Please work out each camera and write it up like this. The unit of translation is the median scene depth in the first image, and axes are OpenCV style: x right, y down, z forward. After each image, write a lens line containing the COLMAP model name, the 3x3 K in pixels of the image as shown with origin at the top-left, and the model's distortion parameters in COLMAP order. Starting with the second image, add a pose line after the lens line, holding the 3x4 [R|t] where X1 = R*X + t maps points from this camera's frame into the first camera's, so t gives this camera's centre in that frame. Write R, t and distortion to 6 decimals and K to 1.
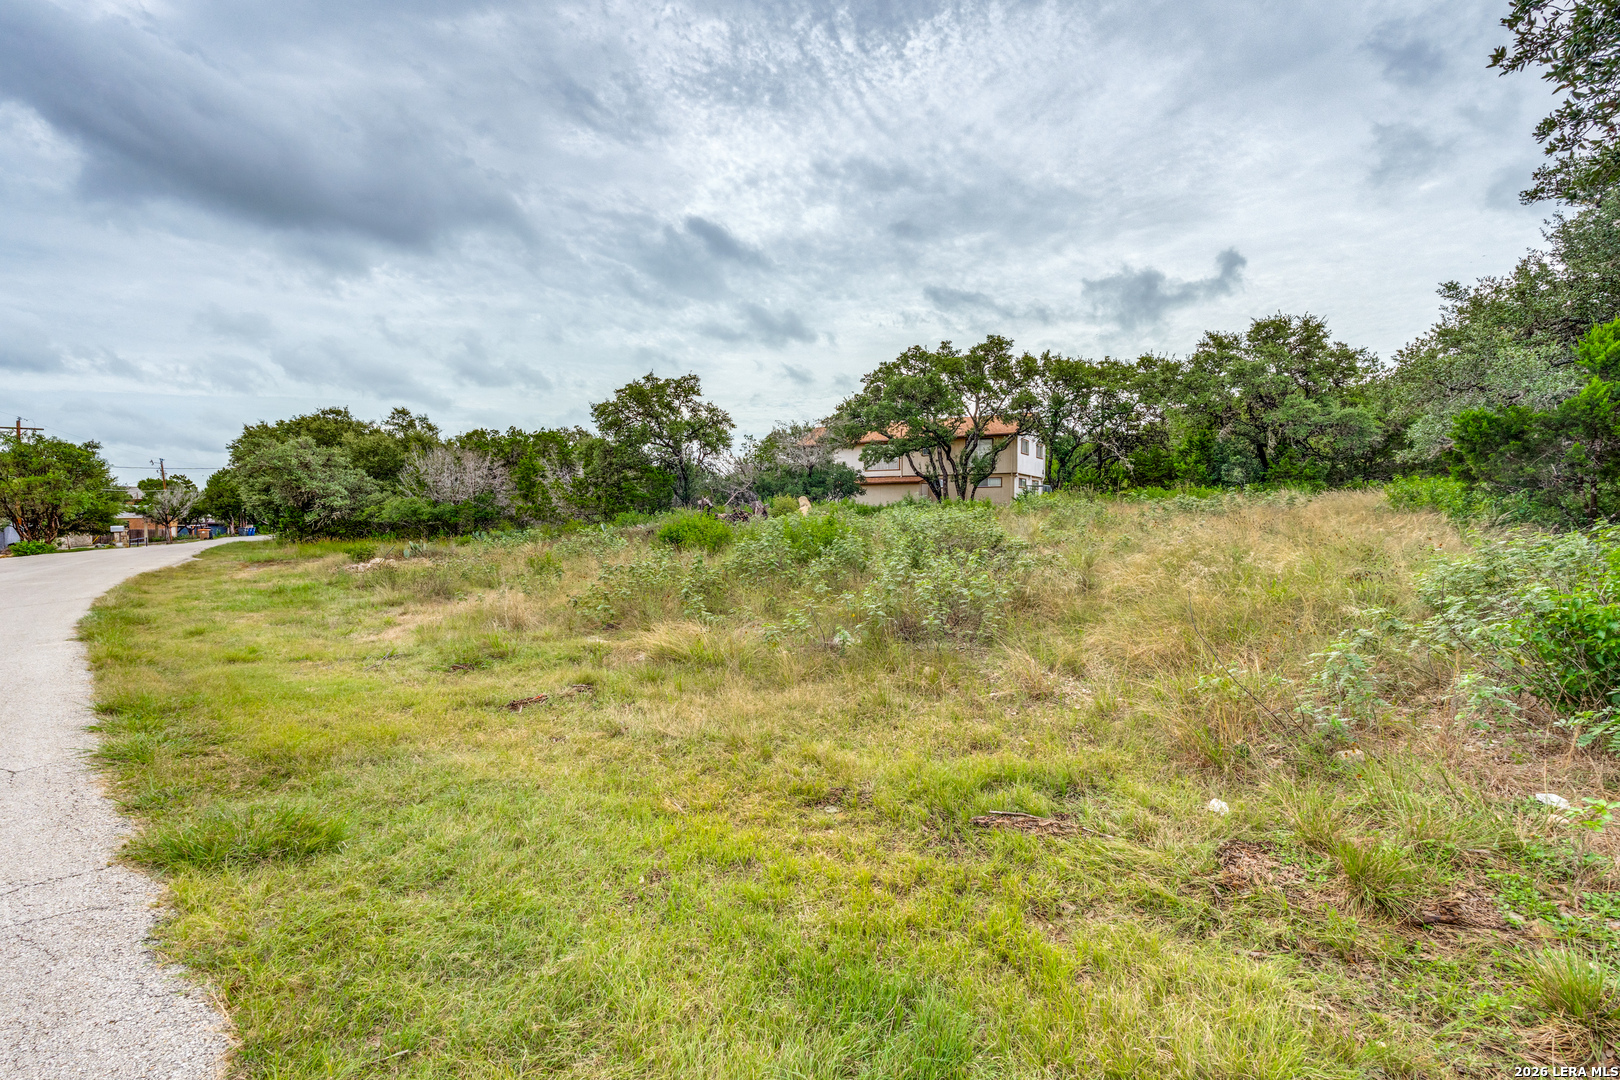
lens RADIAL K [[717.8, 0, 782.7], [0, 717.8, 555.0], [0, 0, 1]] dist [-0.008335, 0.000751]
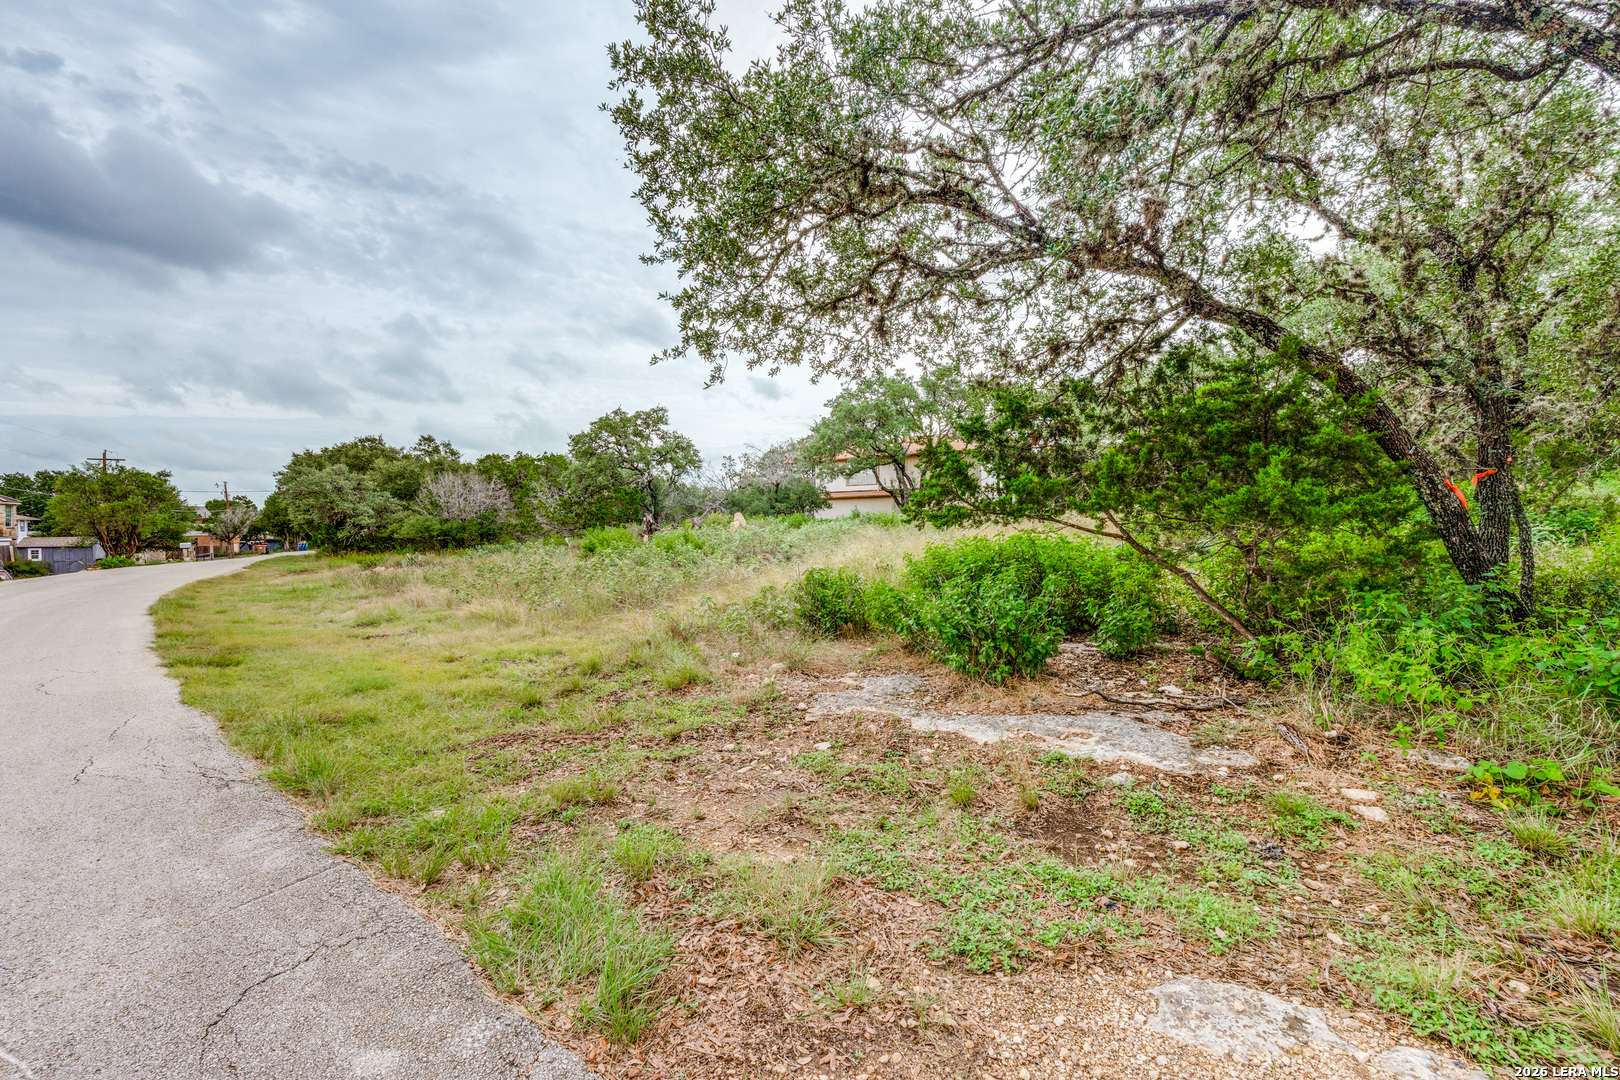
lens RADIAL K [[717.8, 0, 780.2], [0, 717.8, 551.9], [0, 0, 1]] dist [-0.008335, 0.000751]
pose [[0.998217, -0.008475, -0.059080, 0.106332], [0.007310, 0.999775, -0.019904, 0.004124], [0.059235, 0.019436, 0.998055, -0.105210]]
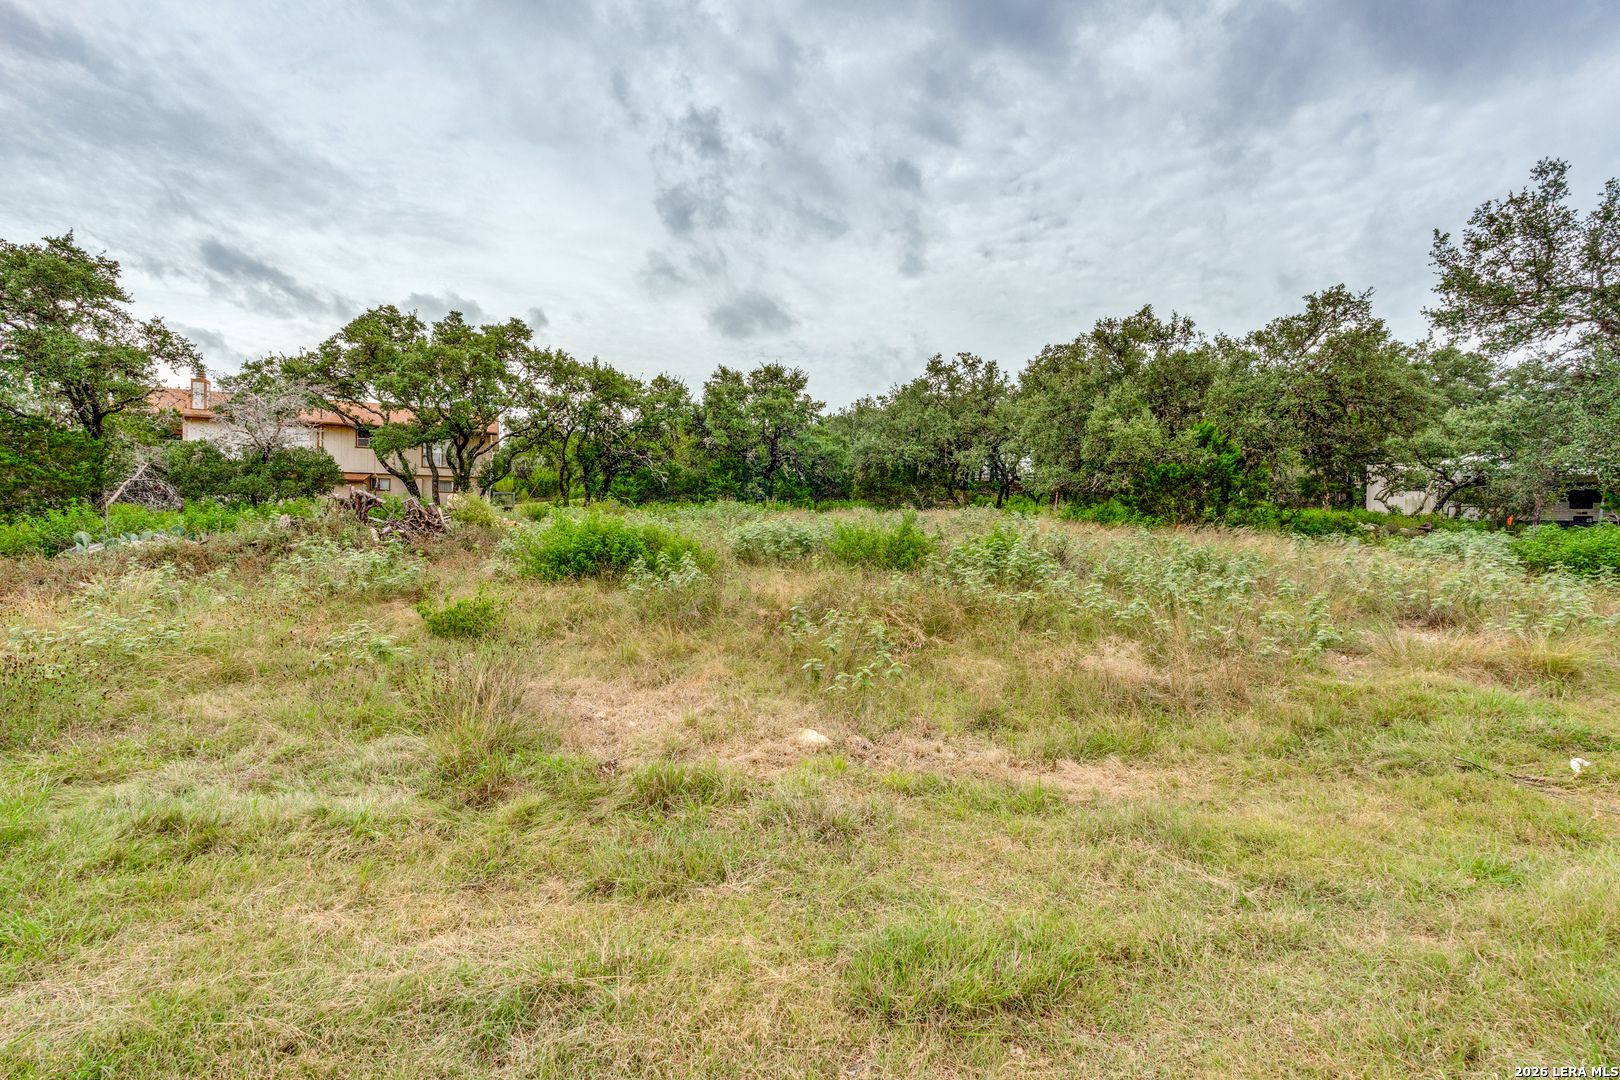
lens RADIAL K [[717.8, 0, 802.2], [0, 717.8, 550.7], [0, 0, 1]] dist [-0.008335, 0.000751]
pose [[0.557482, -0.017277, 0.830009, -0.242301], [0.036833, 0.999314, -0.003938, -0.008873], [-0.829371, 0.032767, 0.557736, 0.232234]]
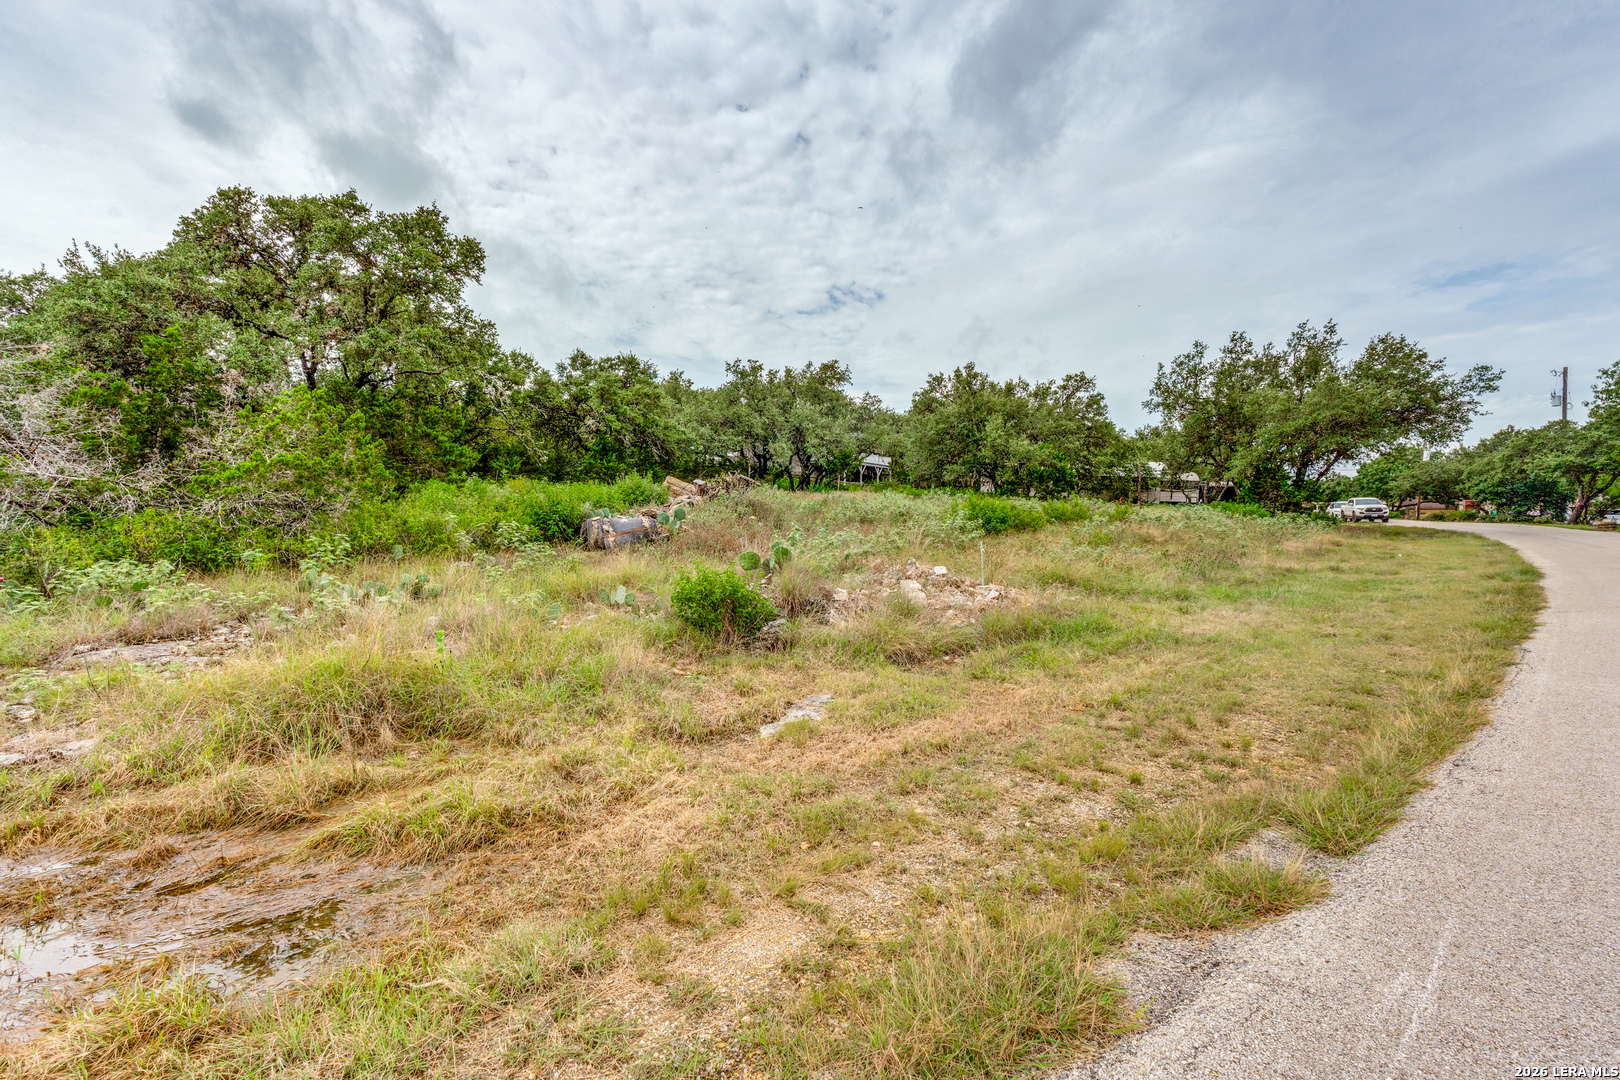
lens RADIAL K [[717.8, 0, 814.8], [0, 717.8, 584.4], [0, 0, 1]] dist [-0.008335, 0.000751]
pose [[-0.049072, -0.099094, 0.993867, -0.548059], [0.057818, 0.993116, 0.101874, -0.022477], [-0.997120, 0.062463, -0.043005, 0.592486]]
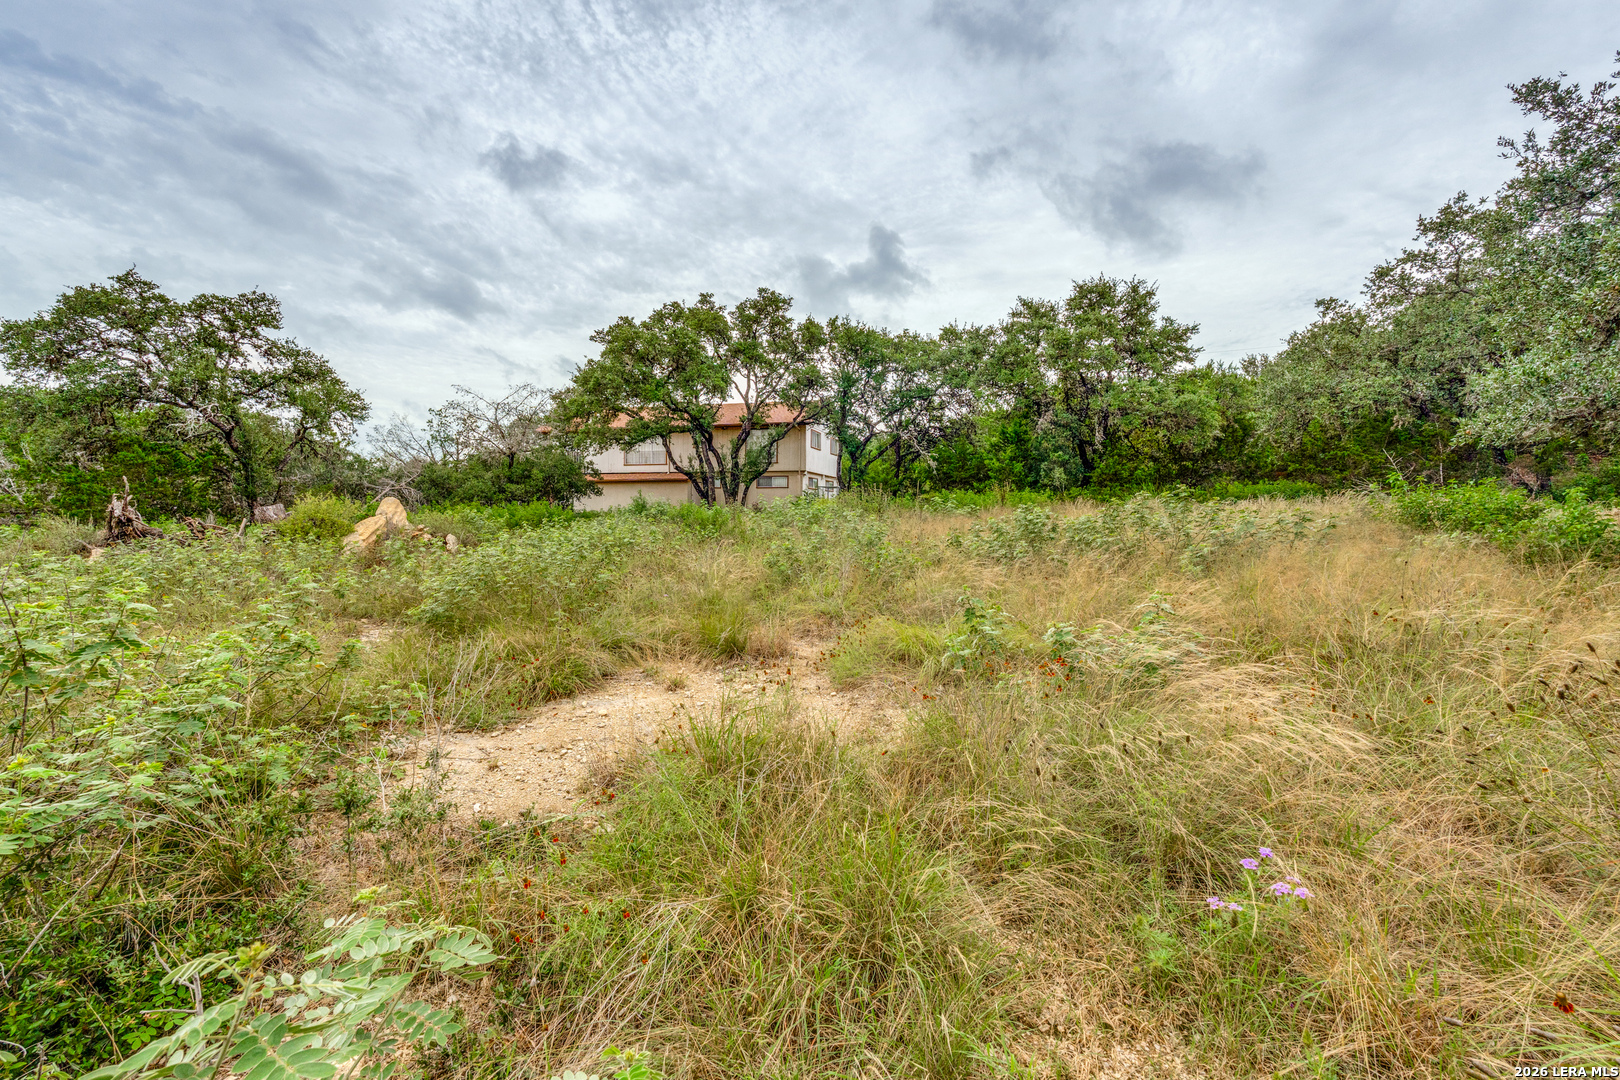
lens RADIAL K [[717.8, 0, 788.2], [0, 717.8, 535.0], [0, 0, 1]] dist [-0.008335, 0.000751]
pose [[0.969264, 0.000815, 0.246022, 0.125911], [0.005813, 0.999640, -0.026211, -0.024059], [-0.245955, 0.026835, 0.968910, 0.254535]]
